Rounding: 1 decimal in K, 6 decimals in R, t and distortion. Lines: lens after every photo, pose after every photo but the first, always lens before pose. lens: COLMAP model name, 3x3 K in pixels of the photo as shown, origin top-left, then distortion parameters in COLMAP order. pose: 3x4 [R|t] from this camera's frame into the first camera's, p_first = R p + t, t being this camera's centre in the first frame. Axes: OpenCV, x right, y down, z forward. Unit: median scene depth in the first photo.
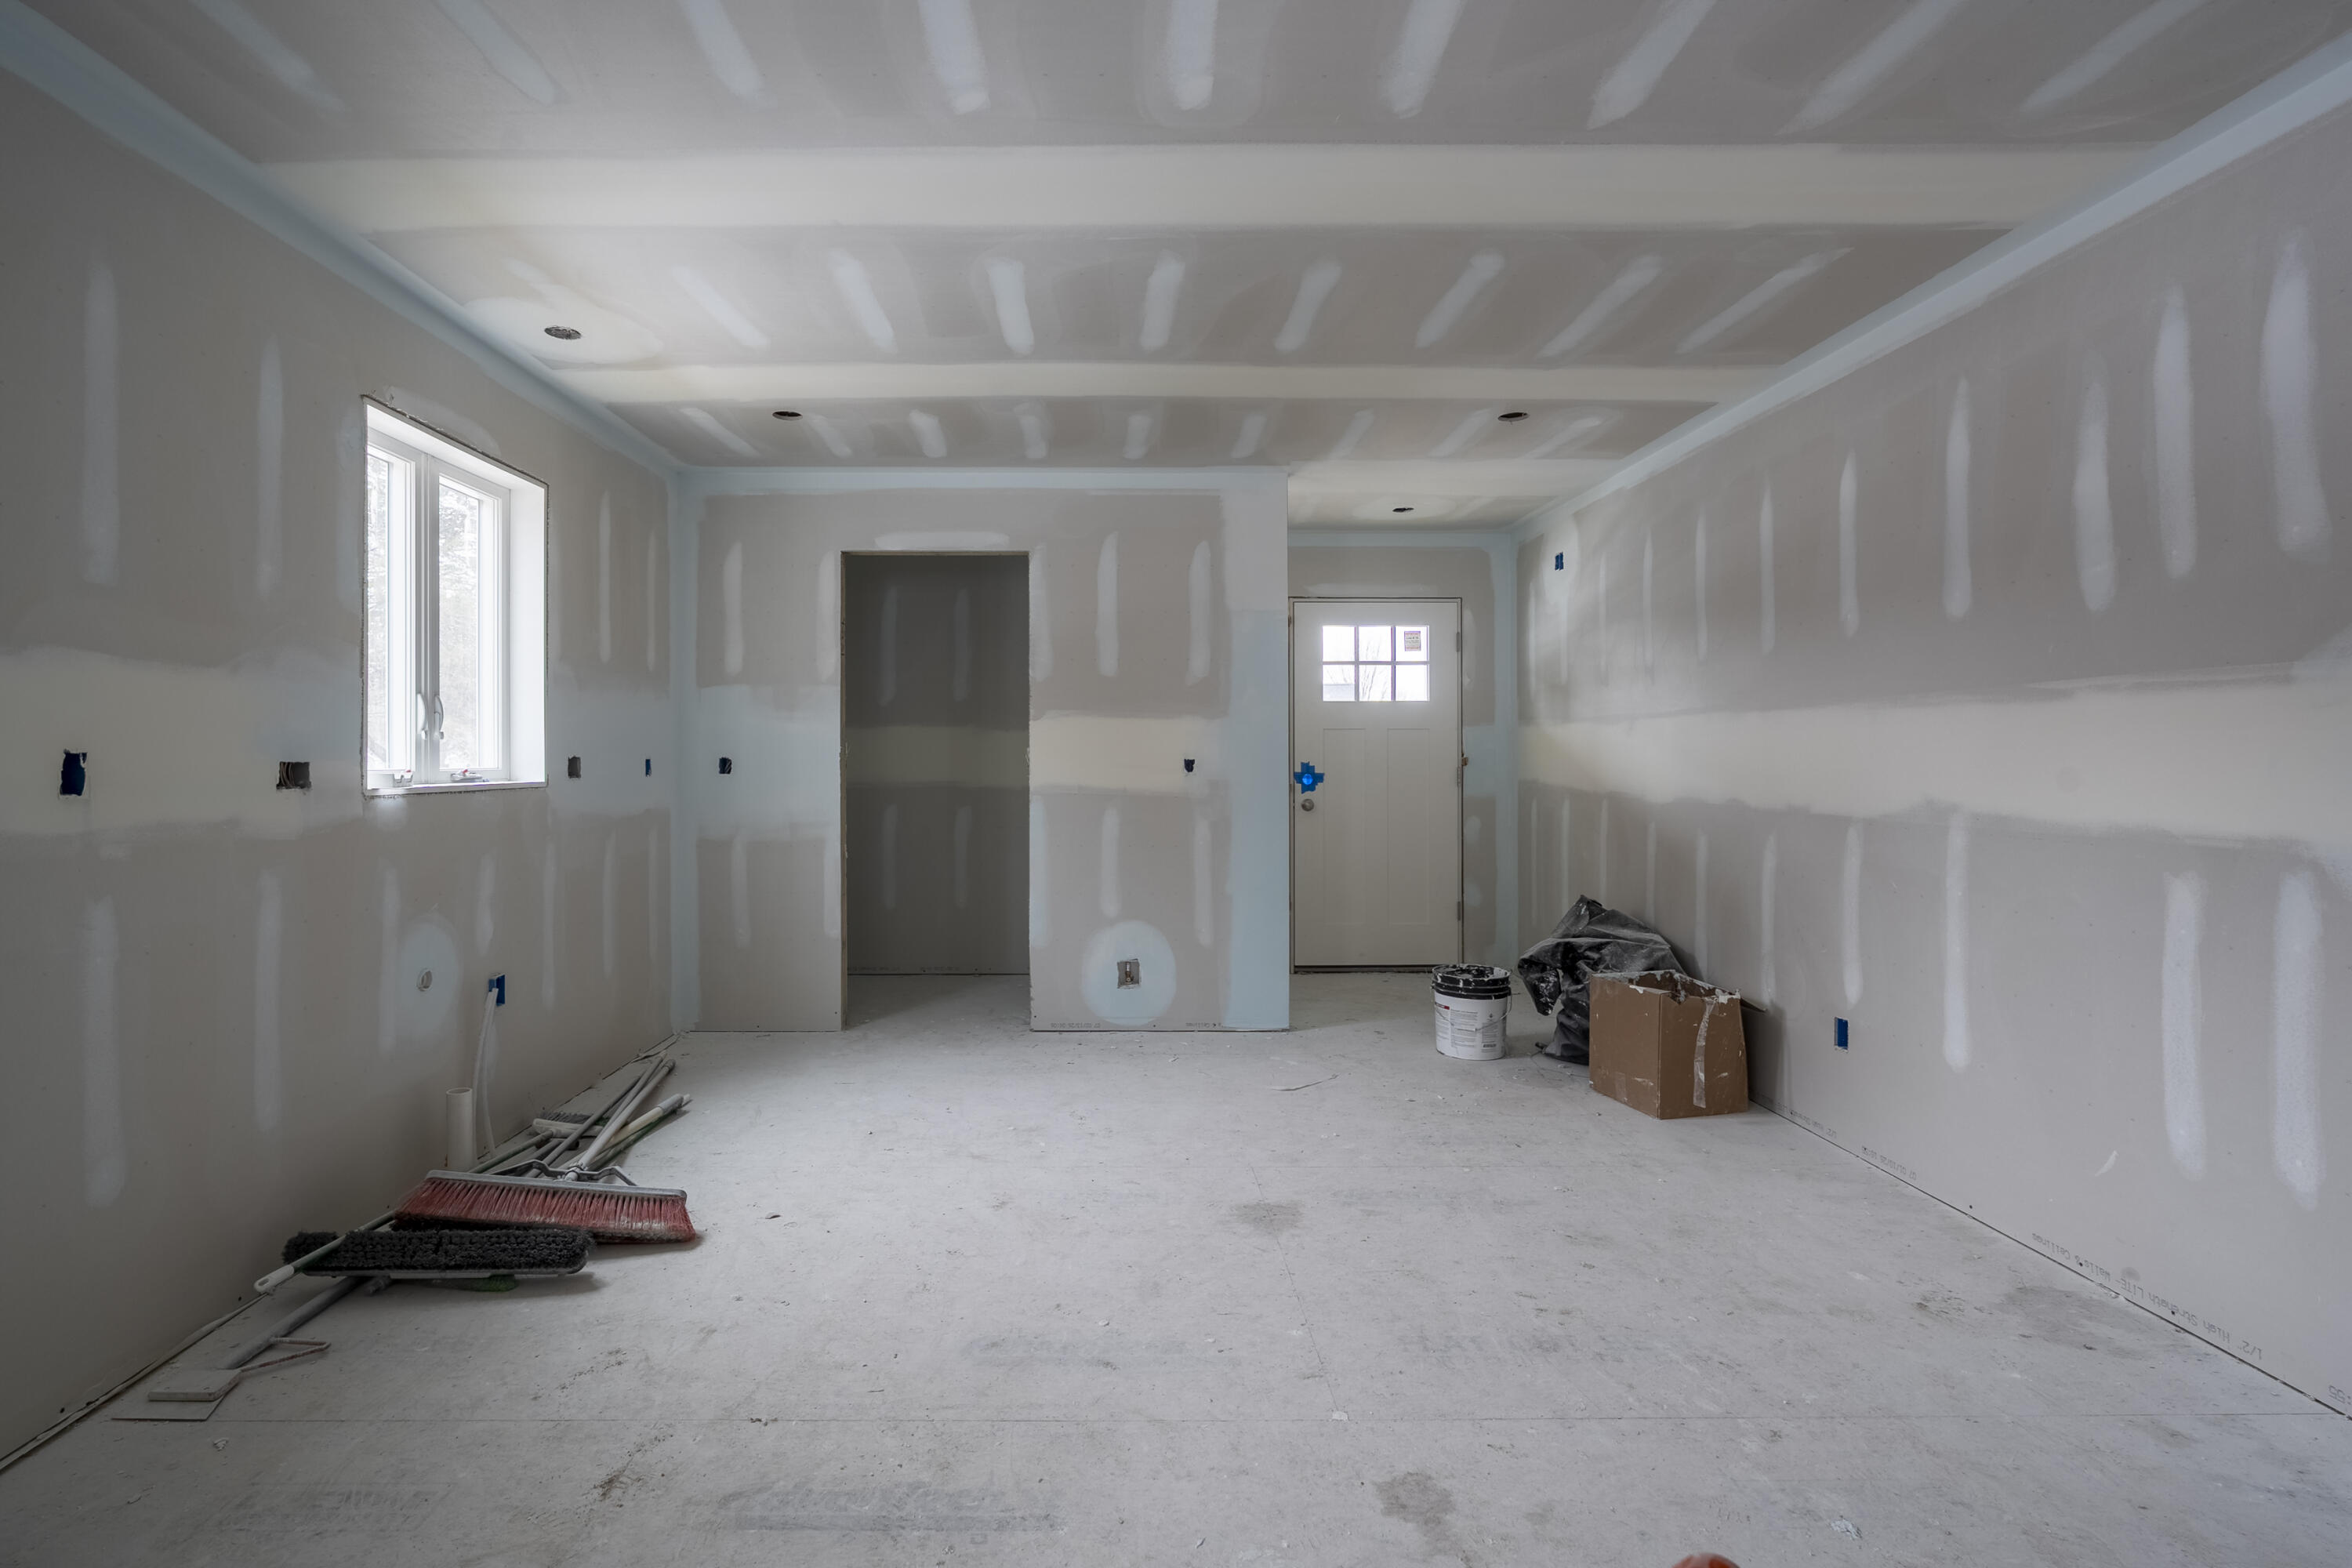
lens RADIAL K [[1090.5, 0, 1112.8], [0, 1090.5, 762.5], [0, 0, 1]] dist [0.002109, 0.000344]
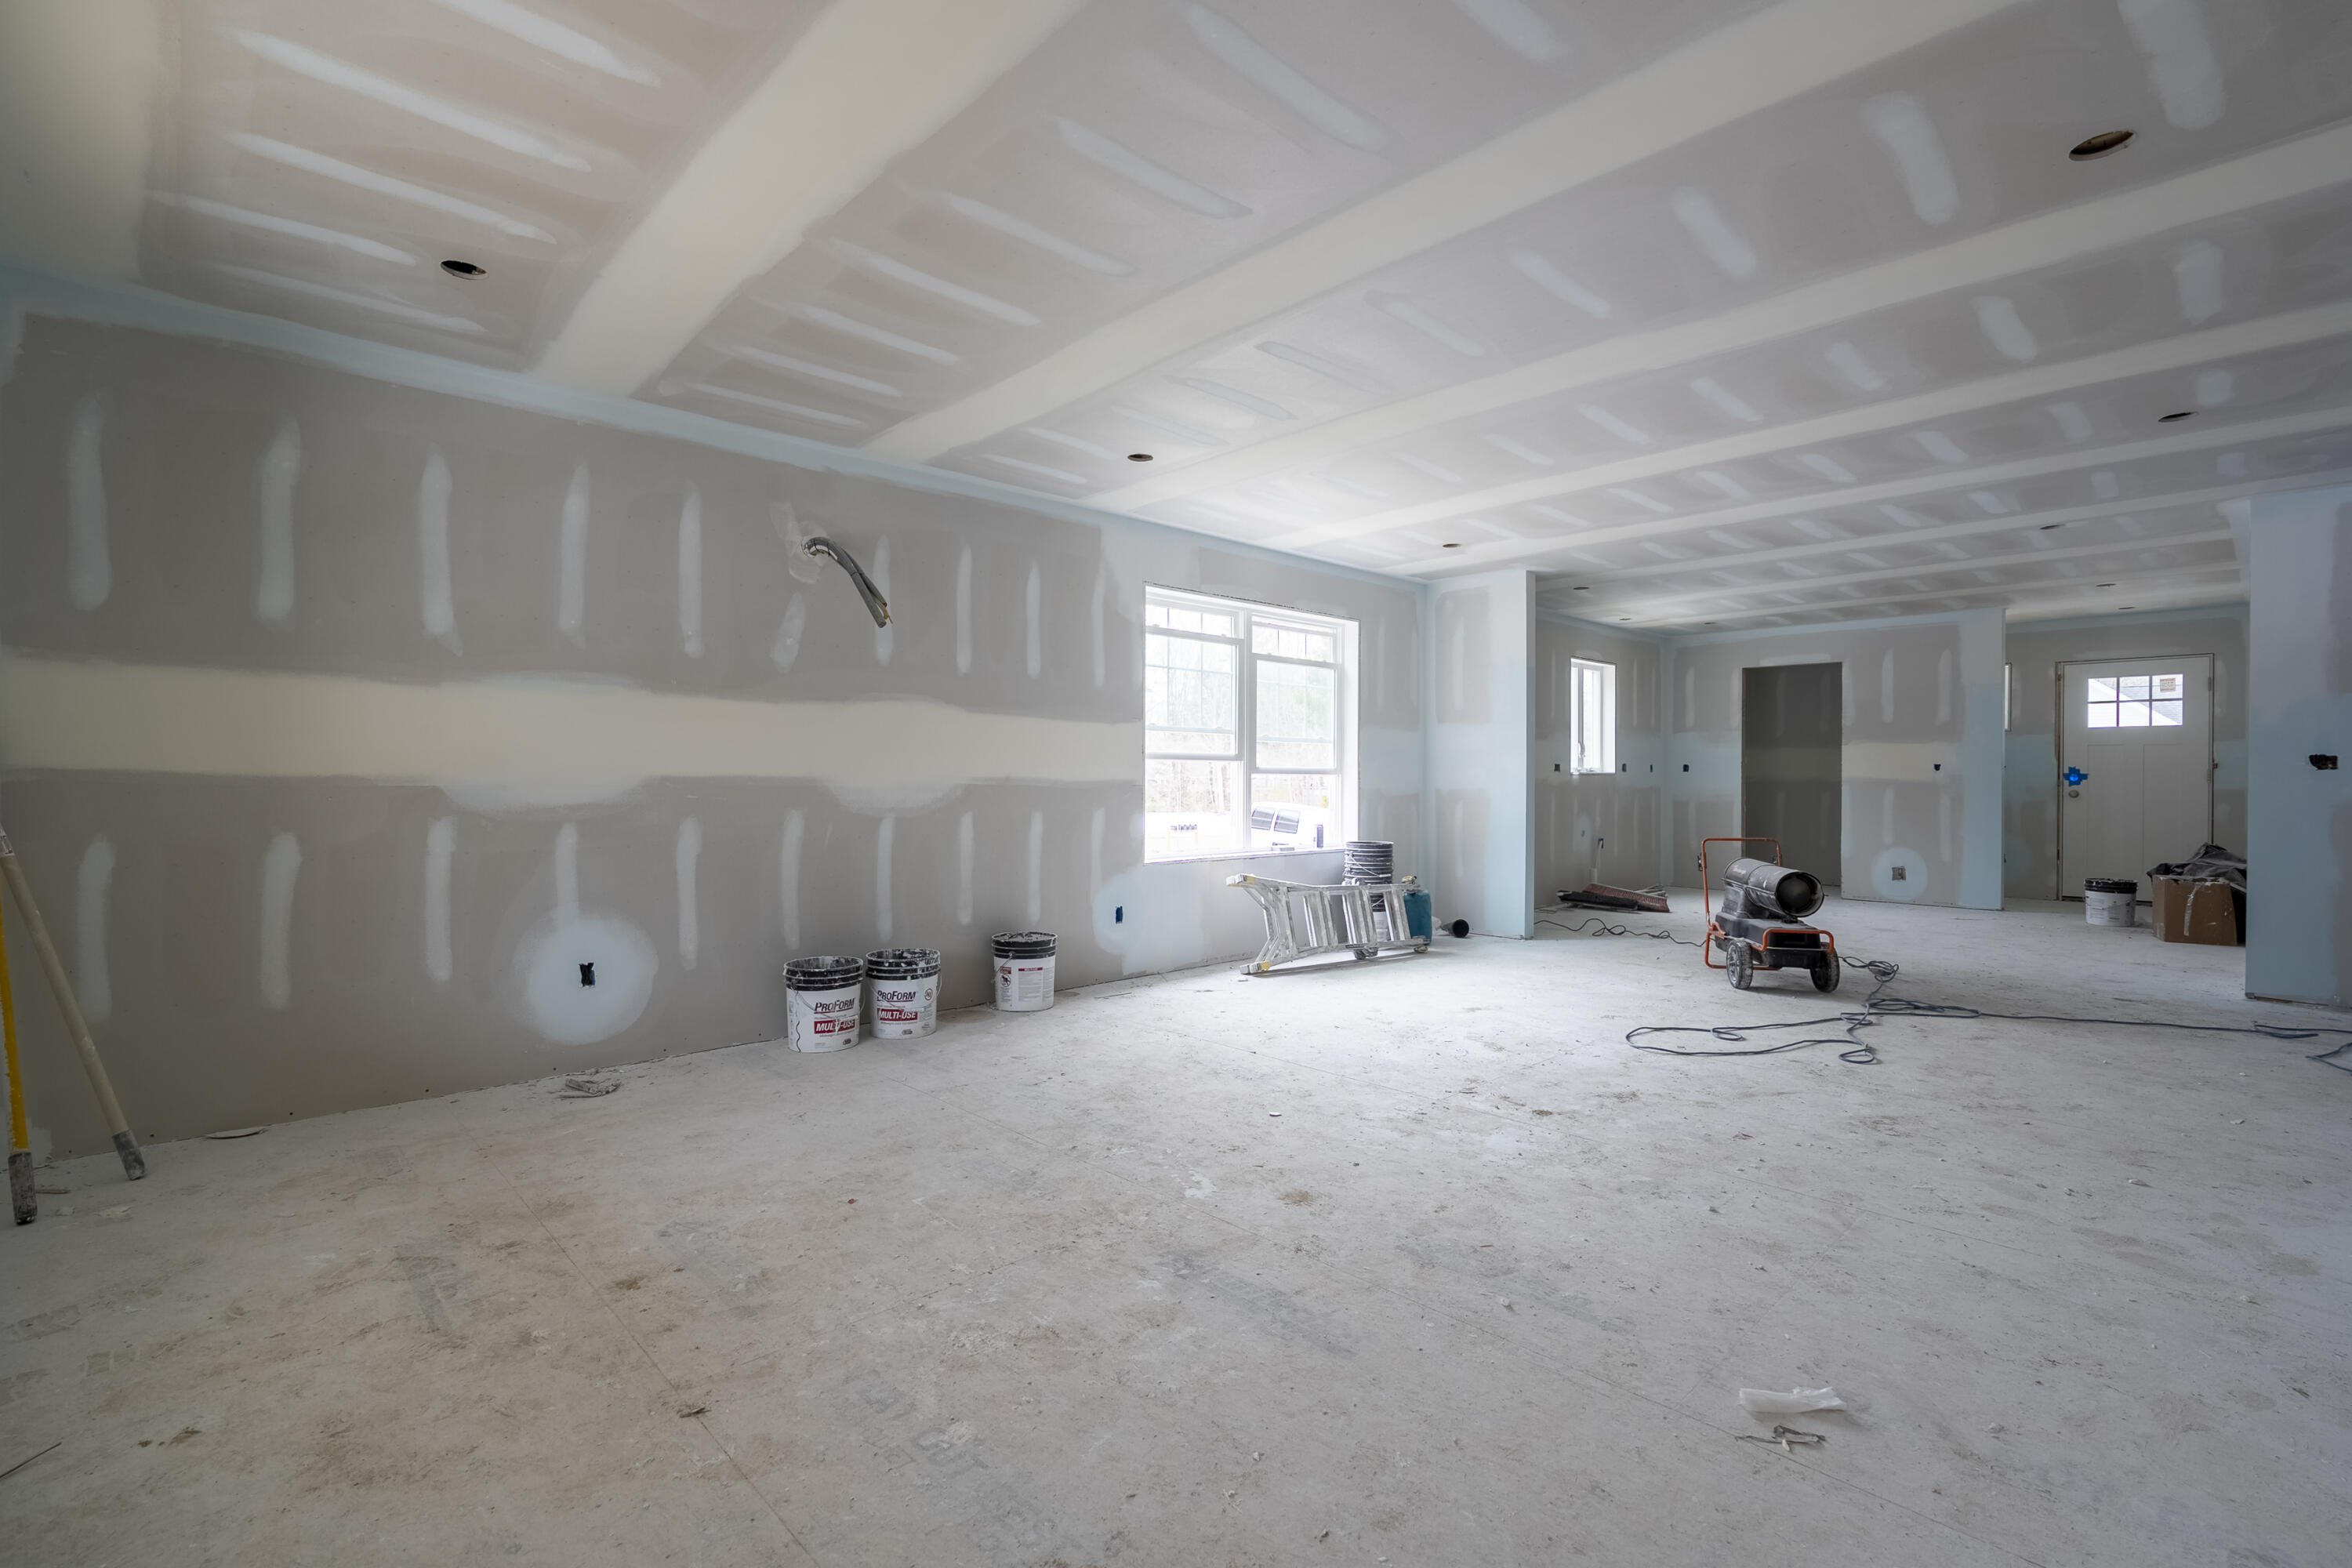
lens RADIAL K [[1090.5, 0, 1171.7], [0, 1090.5, 785.5], [0, 0, 1]] dist [0.002109, 0.000344]
pose [[0.695017, 0.006683, -0.718963, 0.512942], [-0.004466, 0.999978, 0.004977, 0.031219], [0.718980, -0.000248, 0.695031, -1.292667]]
